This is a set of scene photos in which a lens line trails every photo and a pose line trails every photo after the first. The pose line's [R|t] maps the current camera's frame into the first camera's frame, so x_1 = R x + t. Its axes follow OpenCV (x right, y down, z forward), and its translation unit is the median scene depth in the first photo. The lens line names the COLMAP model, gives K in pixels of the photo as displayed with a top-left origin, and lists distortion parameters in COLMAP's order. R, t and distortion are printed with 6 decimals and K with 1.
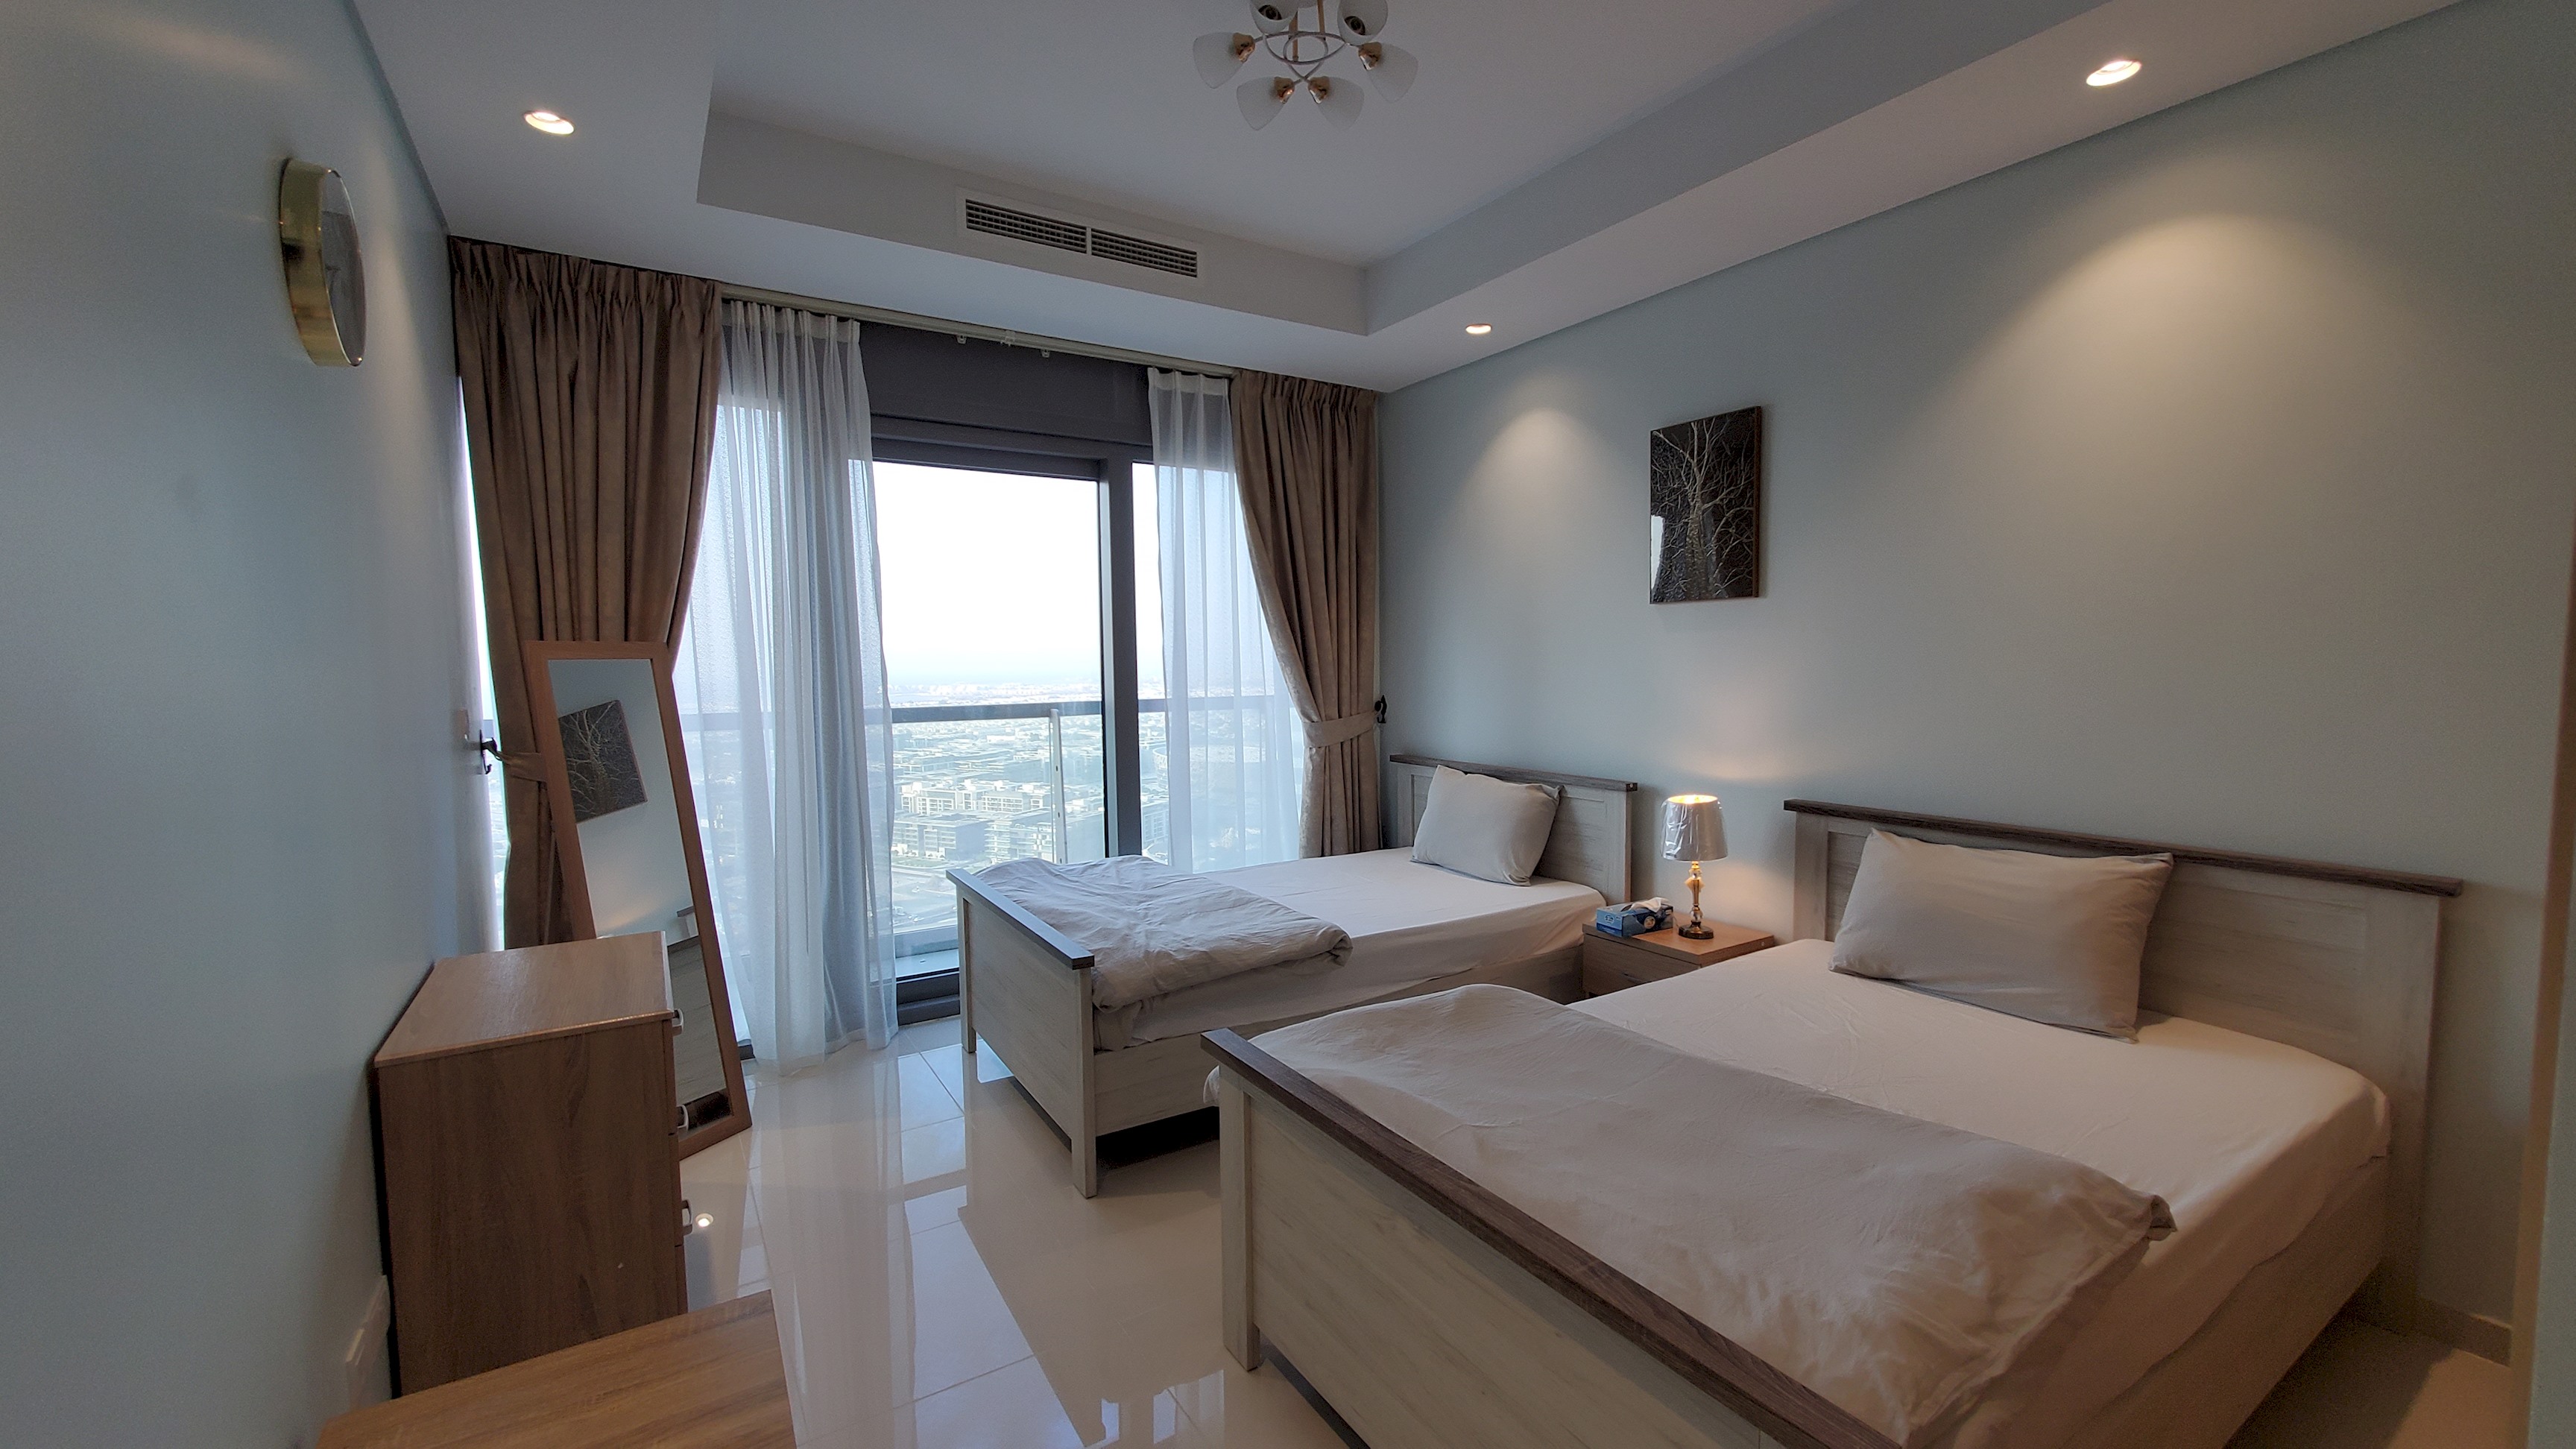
lens RADIAL K [[1025.7, 0, 1299.7], [0, 1025.7, 734.2], [0, 0, 1]] dist [0.001826, -0.000128]
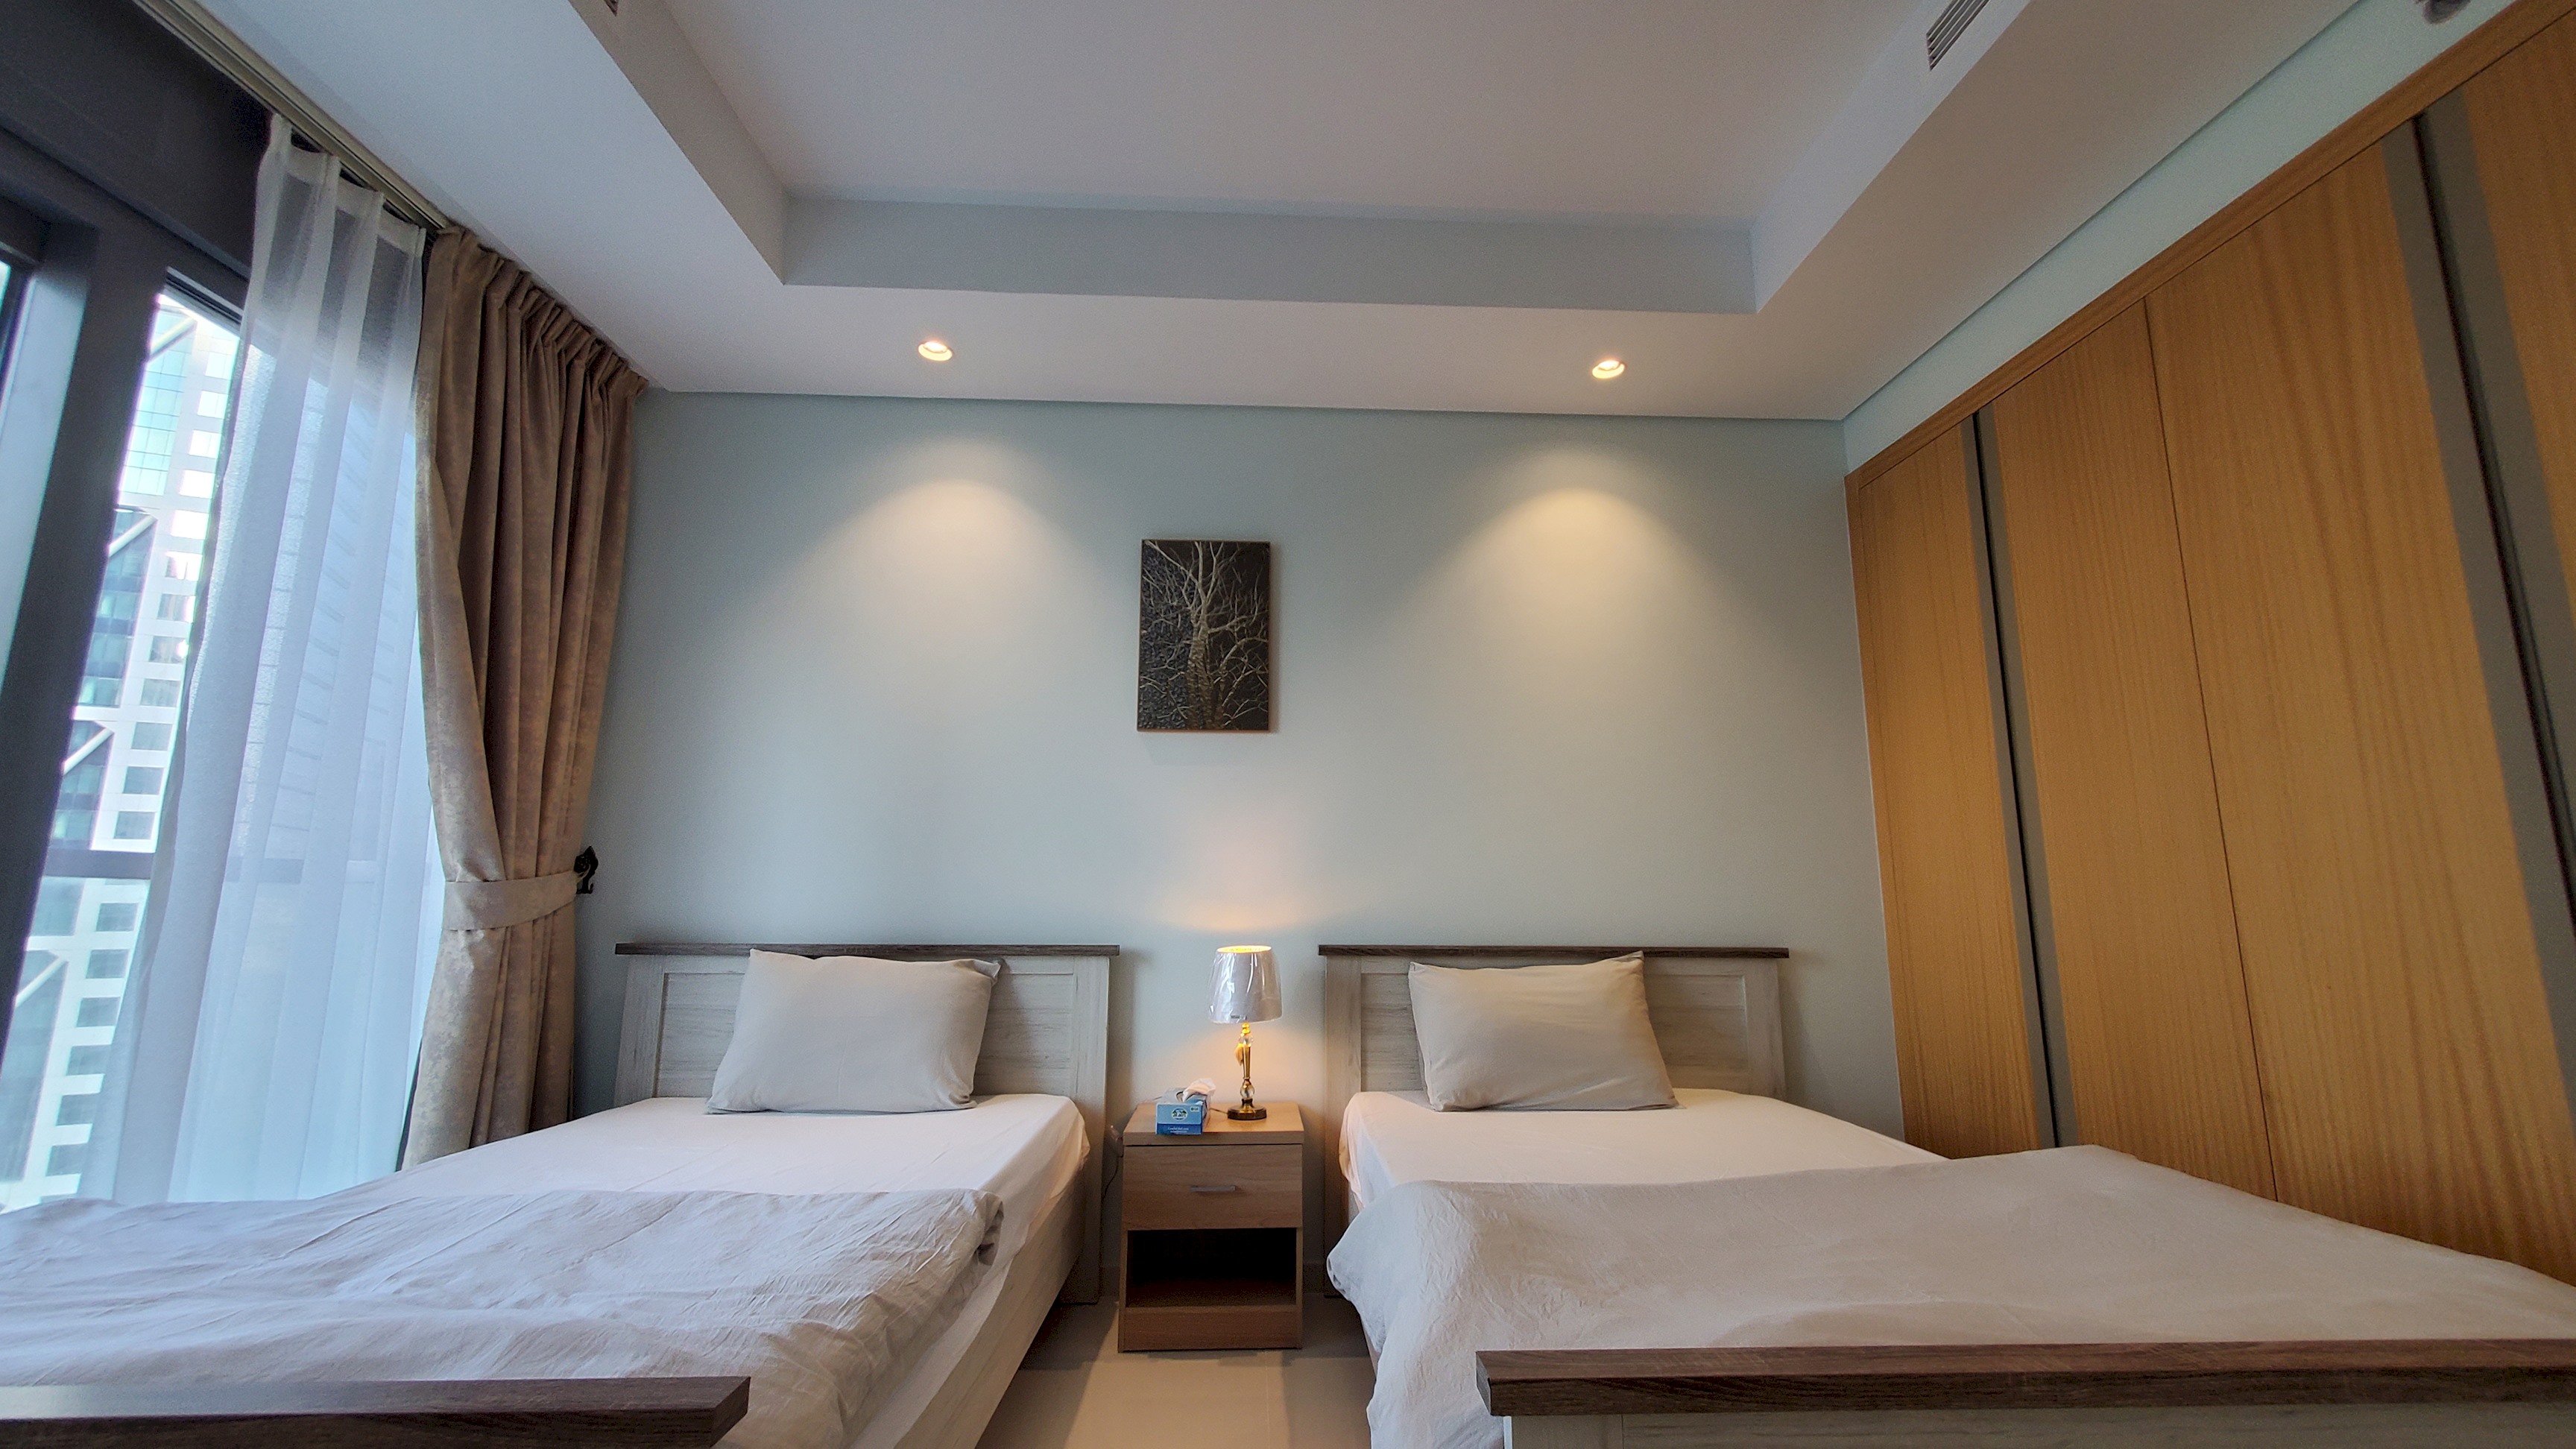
lens RADIAL K [[1025.7, 0, 1299.7], [0, 1025.7, 734.2], [0, 0, 1]] dist [0.001826, -0.000128]
pose [[0.503808, 0.154315, 0.849920, -0.325479], [0.053277, 0.976490, -0.208876, 0.064606], [-0.862171, 0.150515, 0.483742, 0.480549]]
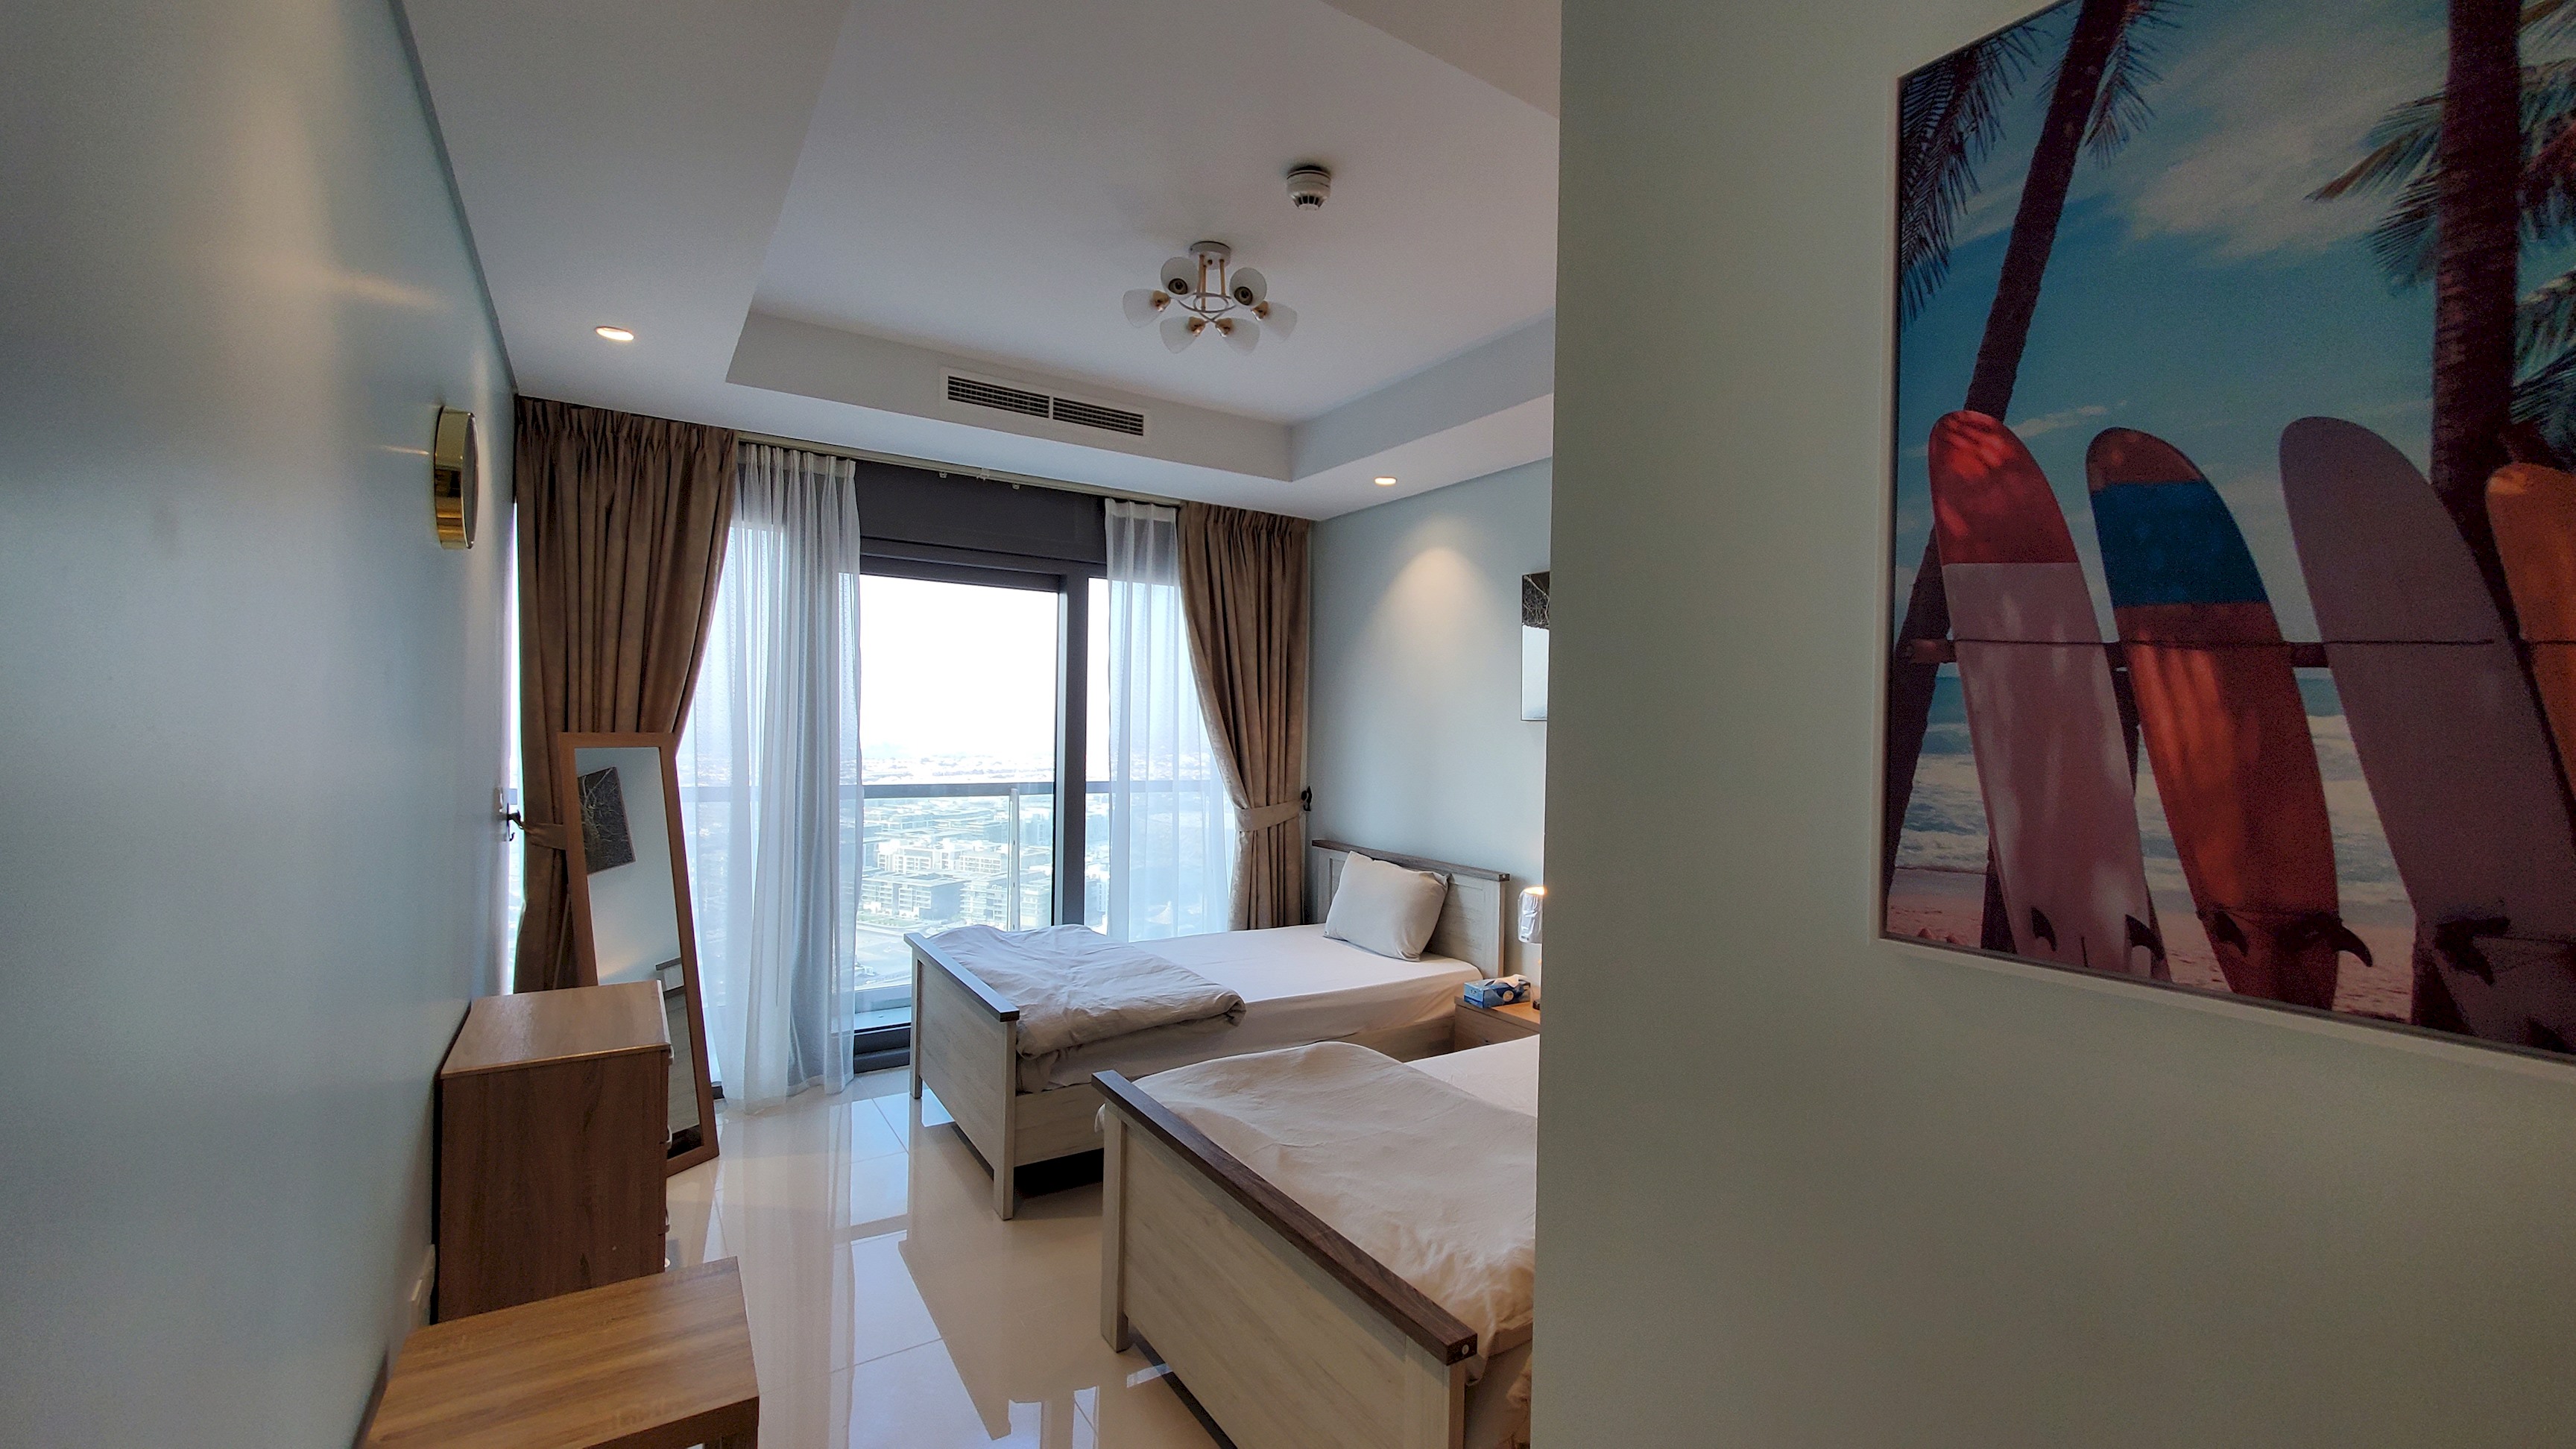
lens RADIAL K [[1025.7, 0, 1299.7], [0, 1025.7, 734.2], [0, 0, 1]] dist [0.001826, -0.000128]
pose [[0.999443, 0.029836, 0.014958, 0.074094], [-0.028771, 0.997339, -0.066985, -0.026313], [-0.016917, 0.066517, 0.997642, -0.165170]]
